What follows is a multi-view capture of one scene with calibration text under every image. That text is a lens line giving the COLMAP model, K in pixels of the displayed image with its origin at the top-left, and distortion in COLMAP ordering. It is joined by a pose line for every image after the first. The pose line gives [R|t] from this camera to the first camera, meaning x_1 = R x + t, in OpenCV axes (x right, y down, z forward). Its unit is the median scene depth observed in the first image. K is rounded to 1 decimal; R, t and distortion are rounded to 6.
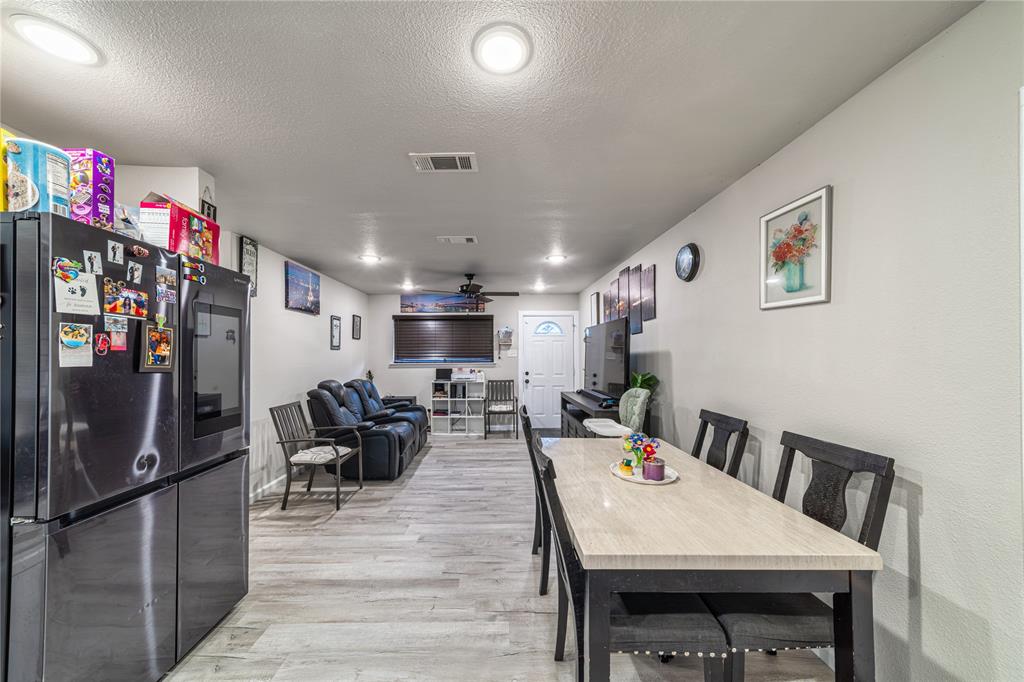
lens RADIAL K [[364.2, 0, 489.5], [0, 364.2, 351.6], [0, 0, 1]] dist [0.011039, 0.000004]
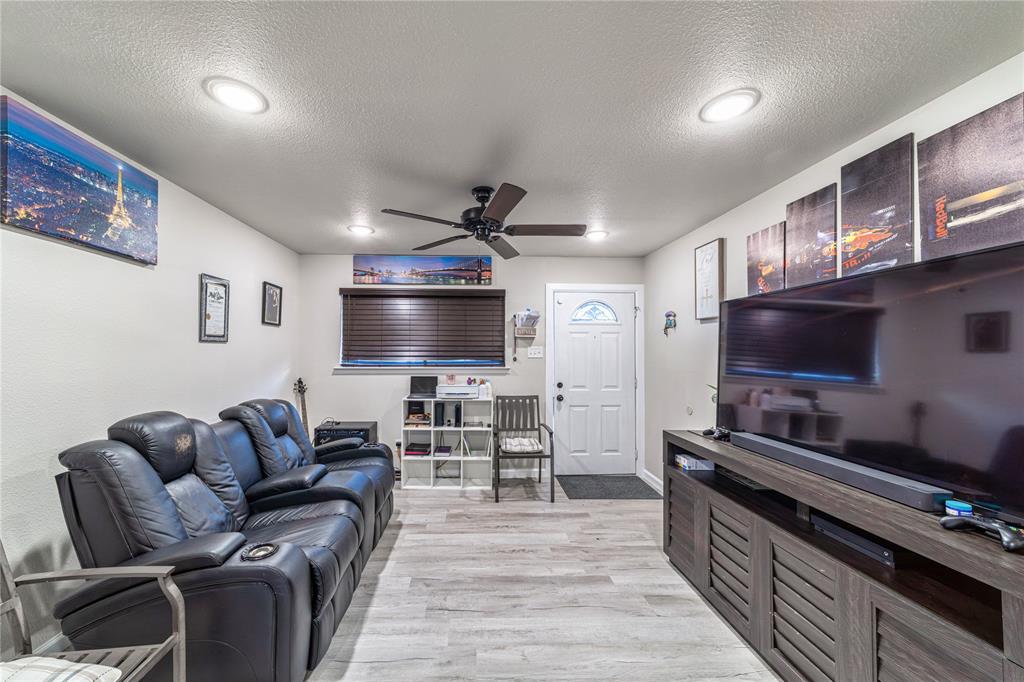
lens RADIAL K [[364.2, 0, 474.6], [0, 364.2, 348.2], [0, 0, 1]] dist [0.011039, 0.000004]
pose [[0.999585, 0.008669, 0.027457, -0.110583], [-0.008534, 0.999951, -0.005059, 0.003988], [-0.027499, 0.004822, 0.999610, 0.749229]]
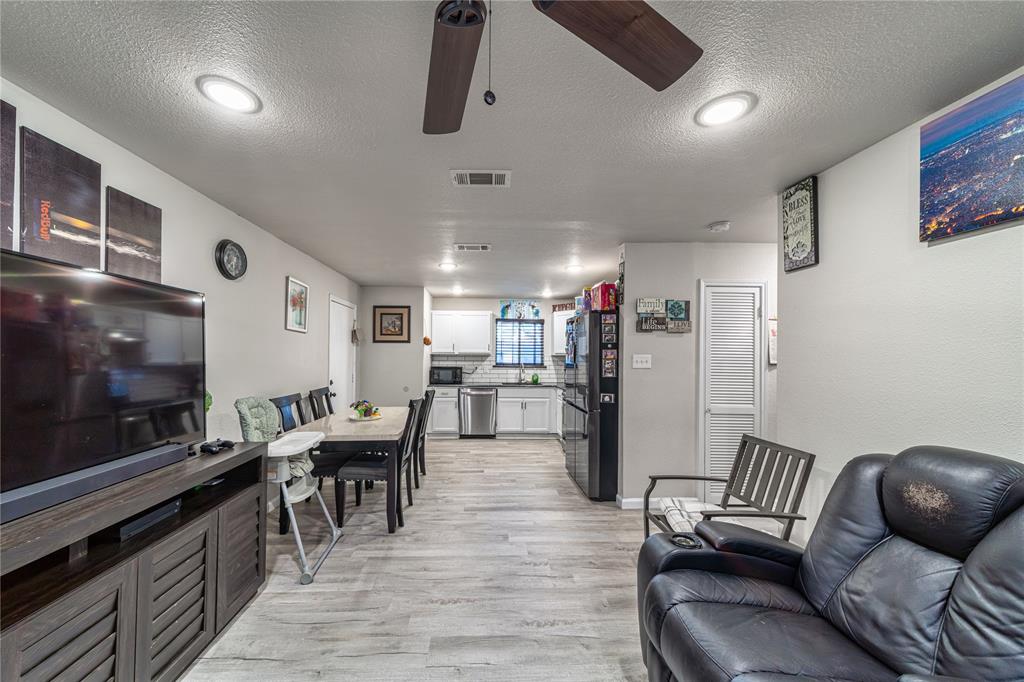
lens RADIAL K [[364.2, 0, 492.7], [0, 364.2, 351.2], [0, 0, 1]] dist [0.011039, 0.000004]
pose [[-0.998370, -0.005916, -0.056760, -0.074877], [-0.004844, 0.999807, -0.019015, 0.010373], [0.056861, -0.018710, -0.998207, 1.663313]]
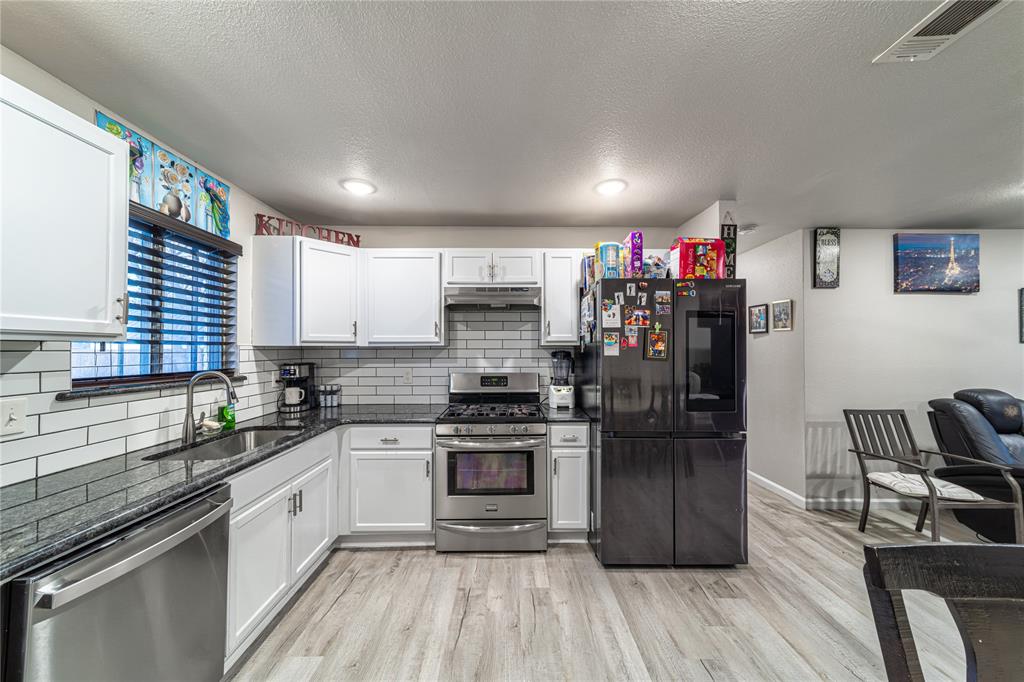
lens RADIAL K [[364.2, 0, 519.0], [0, 364.2, 343.7], [0, 0, 1]] dist [0.011039, 0.000004]
pose [[0.035545, -0.010647, -0.999311, 0.270998], [0.004006, 0.999937, -0.010511, -0.000640], [0.999360, -0.003630, 0.035585, 0.171288]]
